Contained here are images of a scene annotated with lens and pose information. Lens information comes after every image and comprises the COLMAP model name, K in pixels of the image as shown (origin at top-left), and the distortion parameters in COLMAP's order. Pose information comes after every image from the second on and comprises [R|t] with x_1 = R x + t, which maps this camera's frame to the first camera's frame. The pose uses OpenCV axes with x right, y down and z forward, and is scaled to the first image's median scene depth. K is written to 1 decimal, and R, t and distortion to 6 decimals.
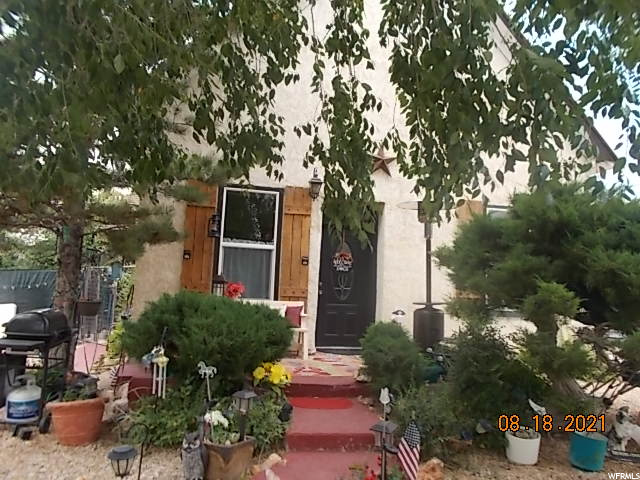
lens RADIAL K [[488.9, 0, 320.0], [0, 488.9, 240.0], [0, 0, 1]] dist [0.004062, -0.039903]
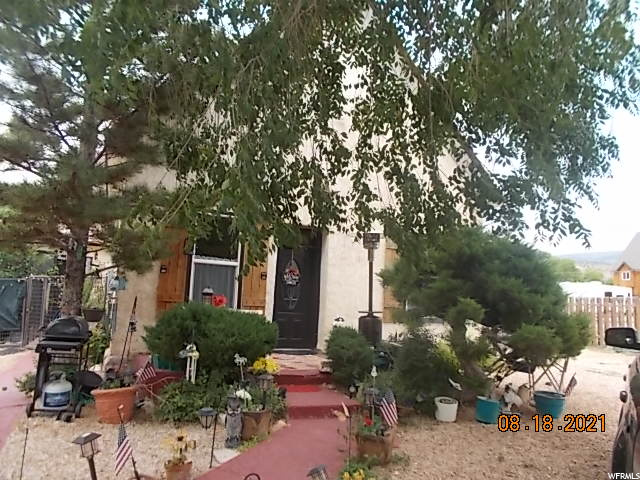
lens RADIAL K [[481.7, 0, 320.0], [0, 481.7, 240.0], [0, 0, 1]] dist [-0.031077, 0.001621]
pose [[0.981206, 0.029655, 0.190673, -0.215128], [-0.025931, 0.999422, -0.022000, -0.039640], [-0.191215, 0.016642, 0.981407, -0.305061]]
